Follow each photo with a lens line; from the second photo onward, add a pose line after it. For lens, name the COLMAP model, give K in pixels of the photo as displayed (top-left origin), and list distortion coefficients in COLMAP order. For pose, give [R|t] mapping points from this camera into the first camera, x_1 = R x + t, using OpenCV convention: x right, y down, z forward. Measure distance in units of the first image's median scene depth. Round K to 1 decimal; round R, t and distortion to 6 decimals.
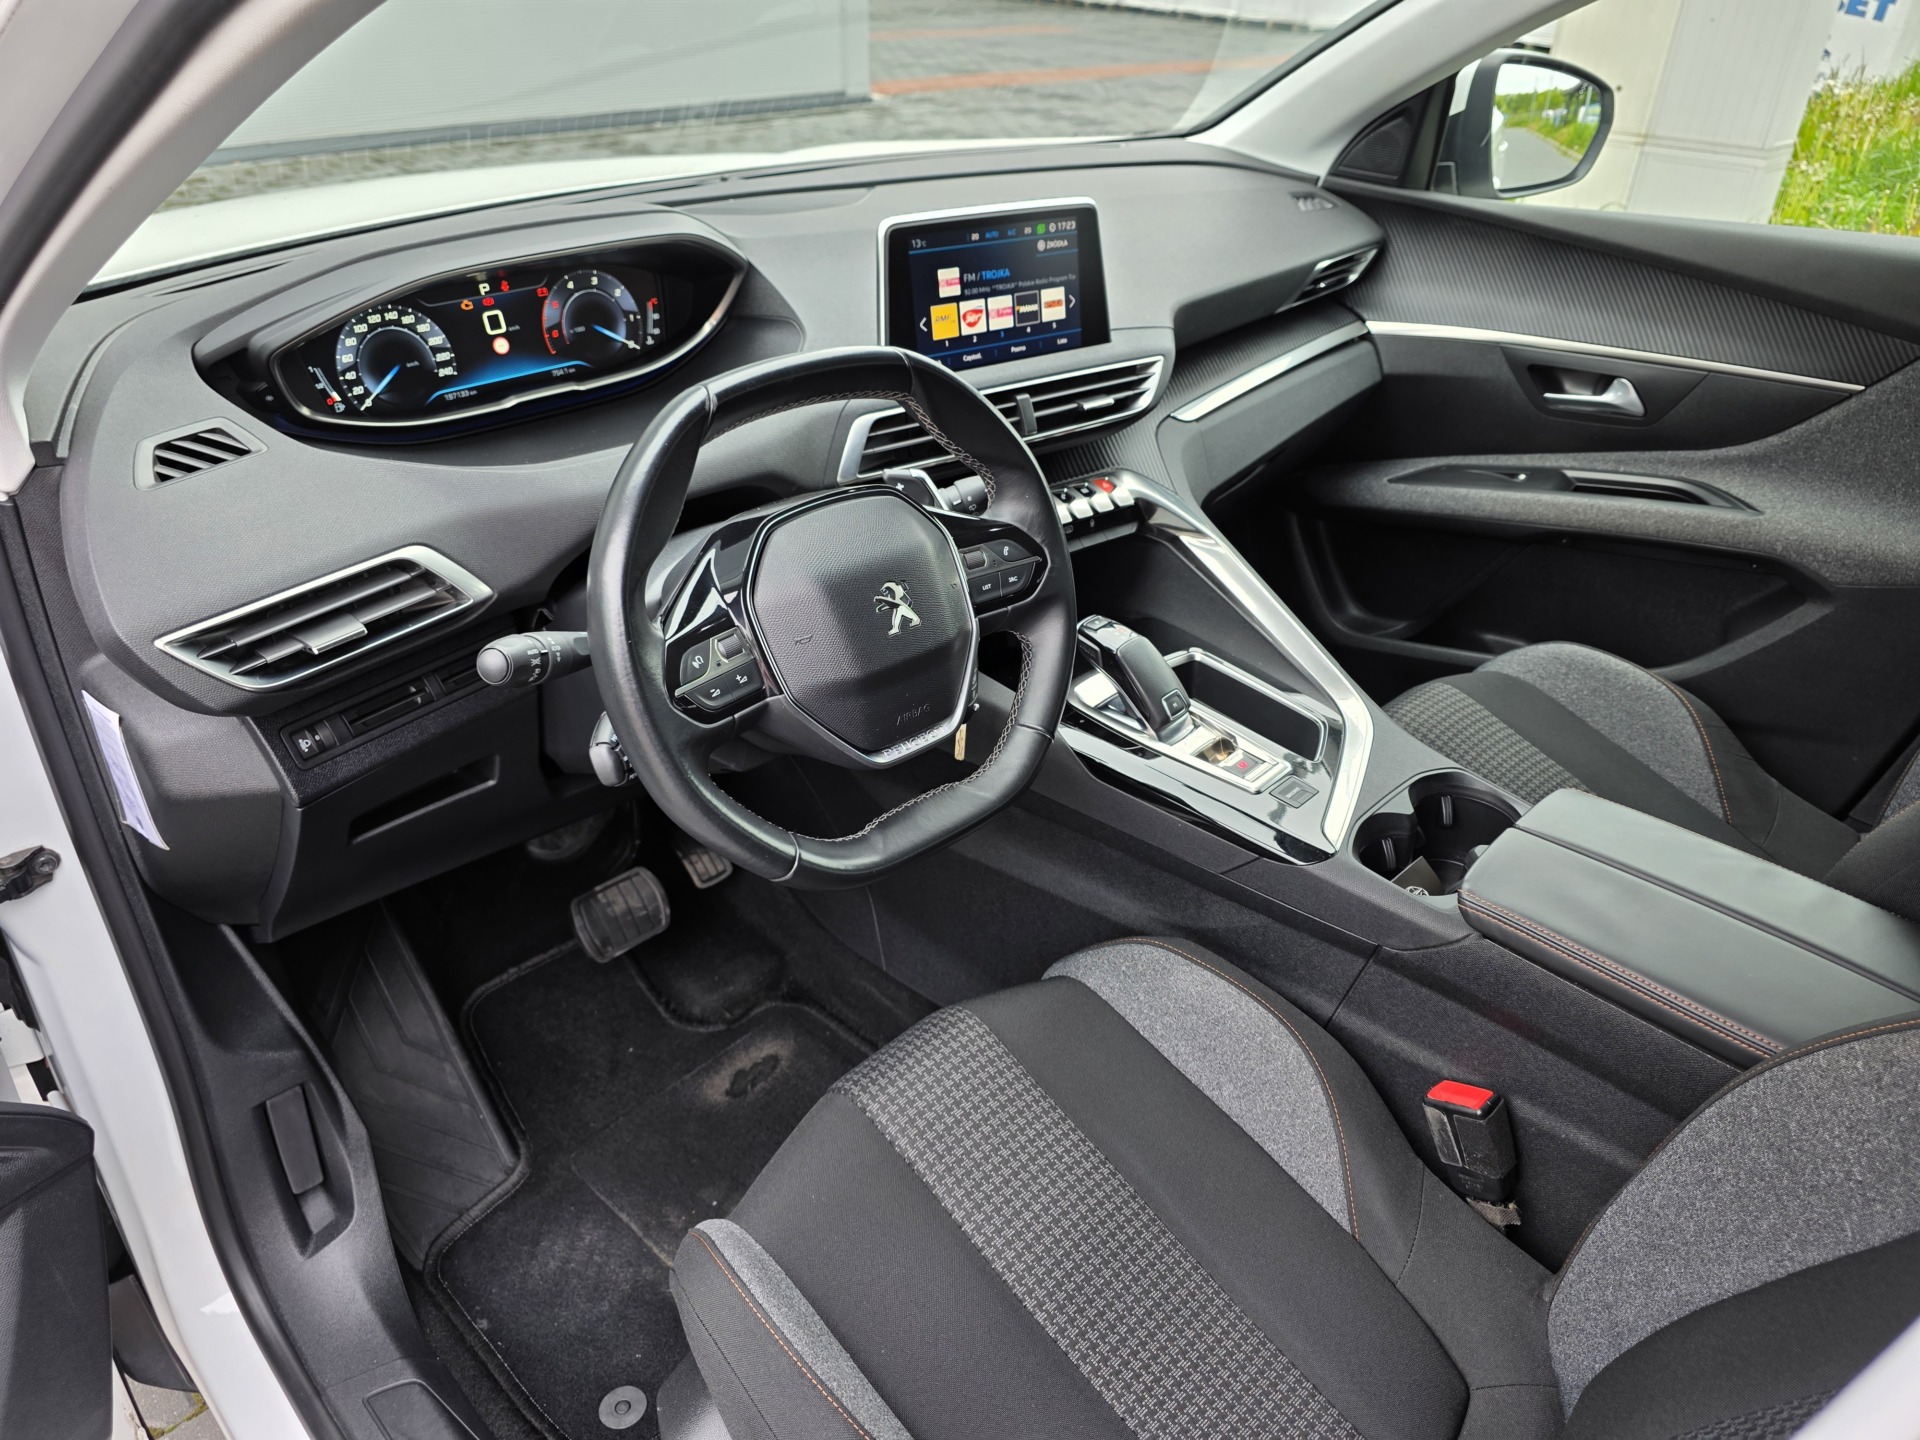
lens RADIAL K [[1291.7, 0, 961.3], [0, 1291.7, 727.7], [0, 0, 1]] dist [0.044766, -0.043753]
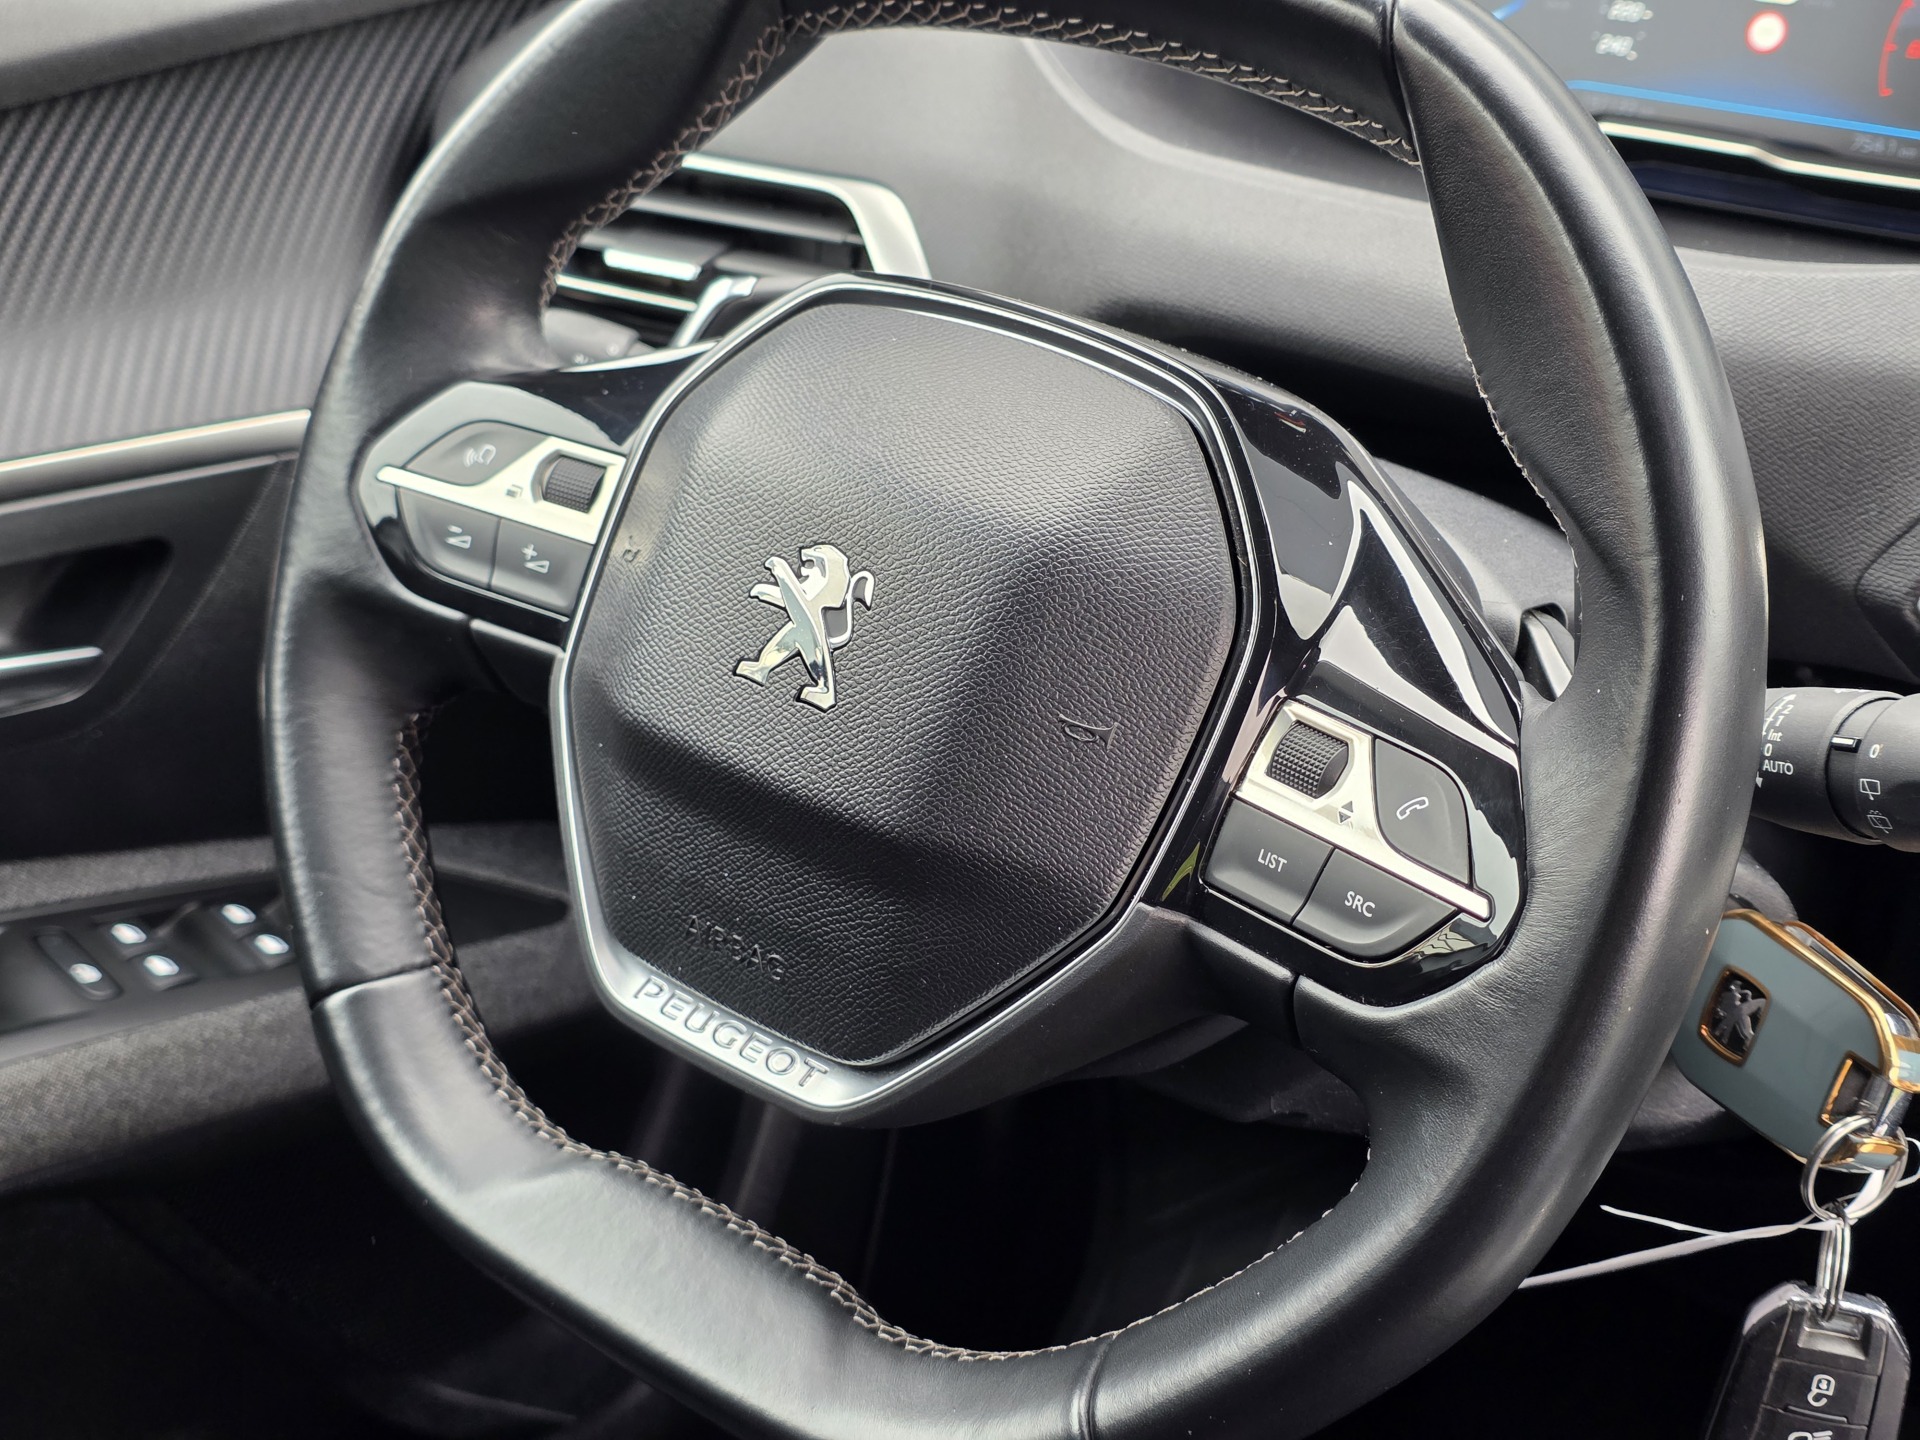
lens RADIAL K [[2553.2, 0, 972.1], [0, 2553.2, 736.1], [0, 0, 1]] dist [0.057078, 0.000000]
pose [[0.122943, 0.409304, -0.904077, 0.404120], [-0.552468, 0.785003, 0.280266, -0.202885], [0.824417, 0.465017, 0.322638, 0.620790]]
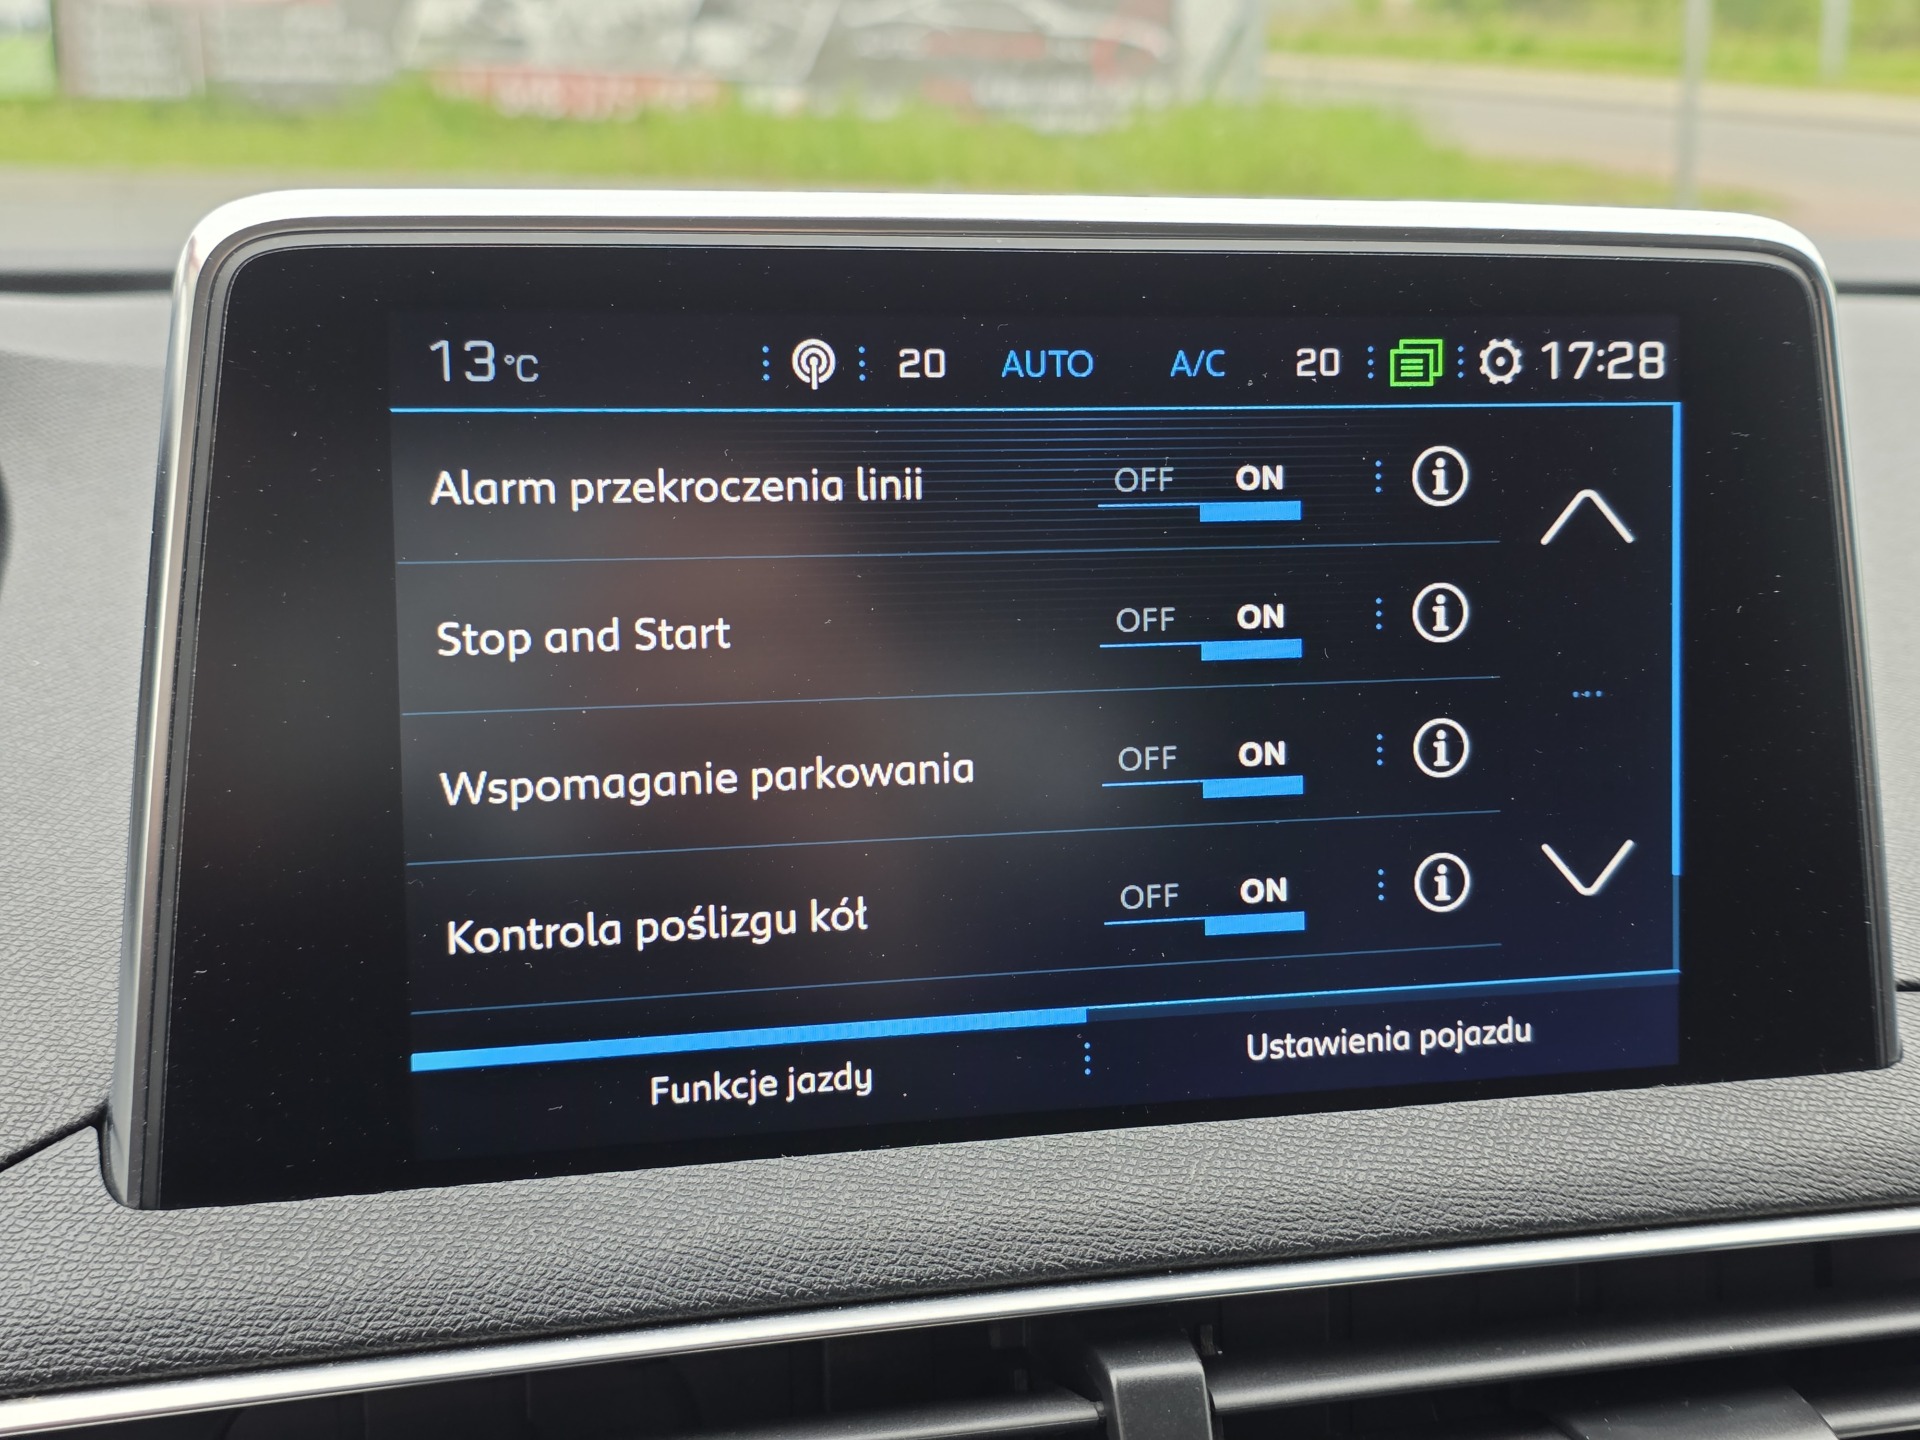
lens RADIAL K [[2553.2, 0, 972.9], [0, 2553.2, 715.1], [0, 0, 1]] dist [0.057078, 0.000000]
pose [[0.927061, 0.081833, -0.365872, 0.135207], [-0.194330, 0.939443, -0.282280, -0.251013], [0.320616, 0.332790, 0.886824, 0.741191]]
